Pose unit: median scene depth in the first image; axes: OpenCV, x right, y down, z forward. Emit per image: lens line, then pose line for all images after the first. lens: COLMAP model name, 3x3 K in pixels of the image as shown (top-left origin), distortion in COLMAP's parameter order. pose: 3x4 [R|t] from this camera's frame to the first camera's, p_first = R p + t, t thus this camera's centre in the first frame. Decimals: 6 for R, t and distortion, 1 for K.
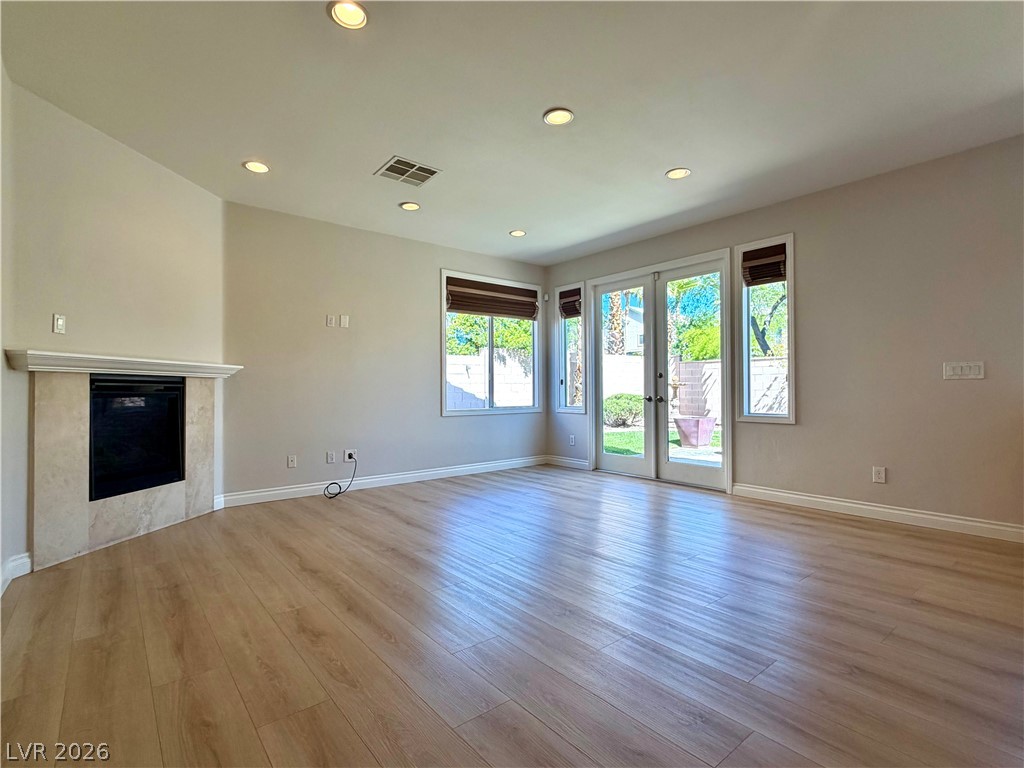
lens RADIAL K [[497.9, 0, 513.0], [0, 497.9, 385.5], [0, 0, 1]] dist [0.002146, 0.000345]
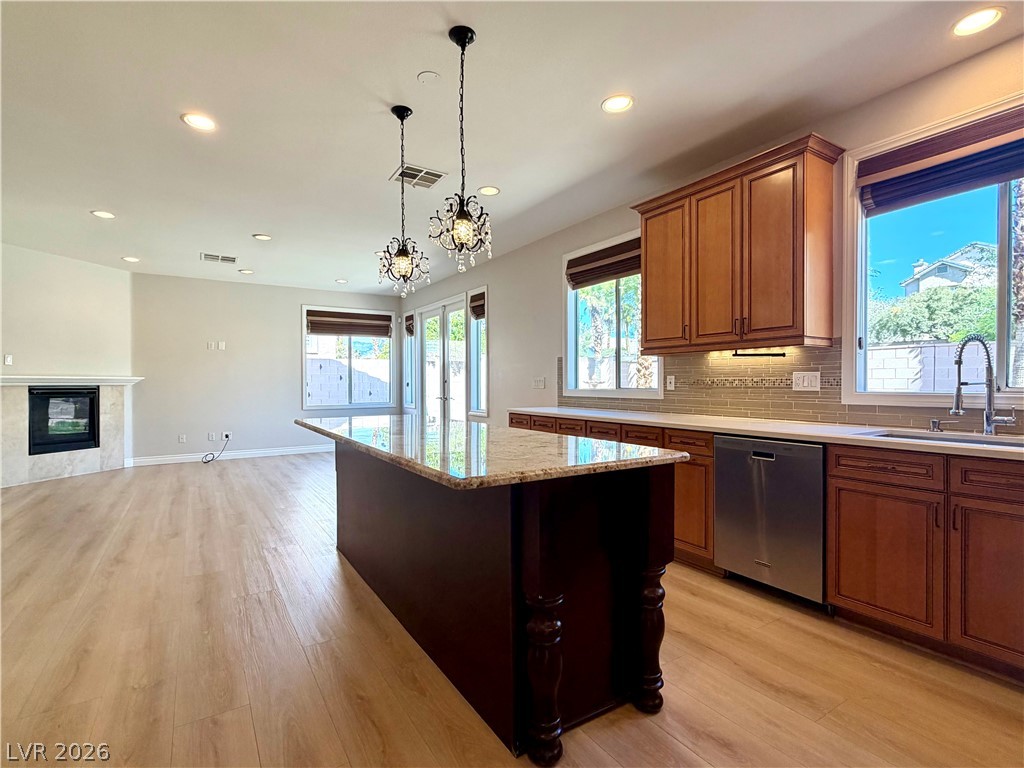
lens RADIAL K [[497.9, 0, 513.0], [0, 497.9, 385.5], [0, 0, 1]] dist [0.002146, 0.000345]
pose [[0.993438, 0.000631, -0.114367, 0.783465], [0.001105, 0.999885, 0.015119, -0.035181], [0.114363, -0.015147, 0.993324, -0.426572]]
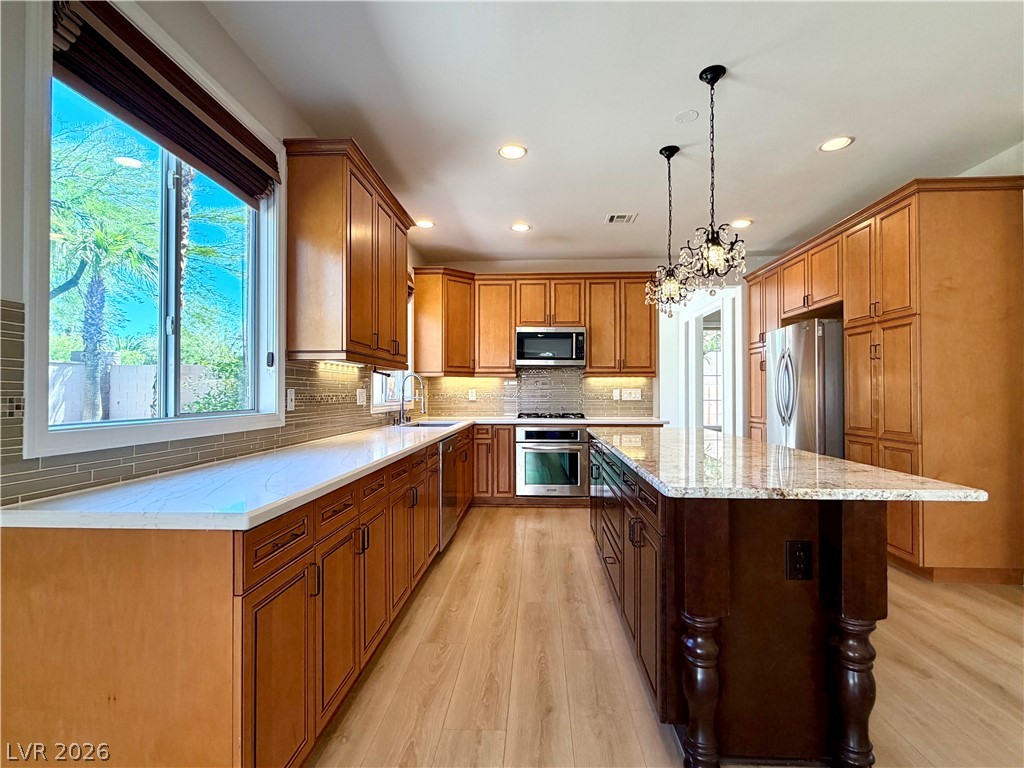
lens RADIAL K [[489.8, 0, 512.0], [0, 489.8, 384.0], [0, 0, 1]] dist [0.000583, -0.000251]
pose [[-0.737626, 0.014512, 0.675054, 0.375564], [-0.004748, 0.999633, -0.026678, -0.030929], [-0.675193, -0.022883, -0.737286, 0.729298]]
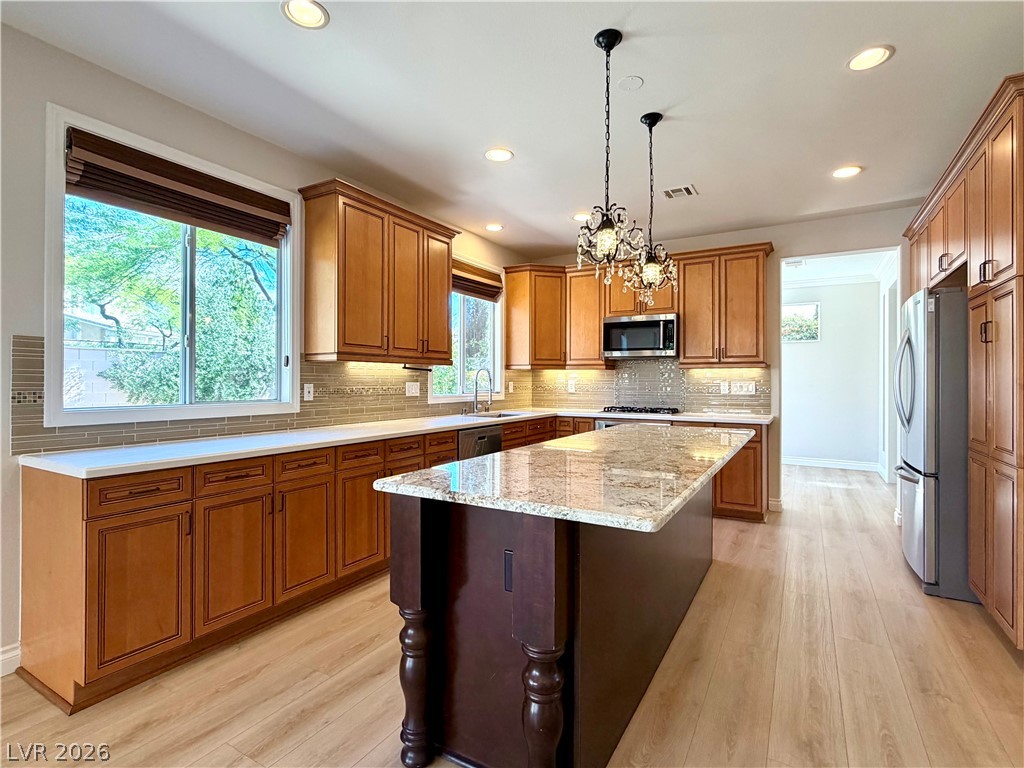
lens RADIAL K [[496.3, 0, 516.3], [0, 496.3, 376.0], [0, 0, 1]] dist [0.000169, -0.000072]
pose [[-0.356843, 0.011497, 0.934093, 0.150641], [-0.011310, 0.999798, -0.016626, -0.041776], [-0.934096, -0.016497, -0.356641, 0.453426]]
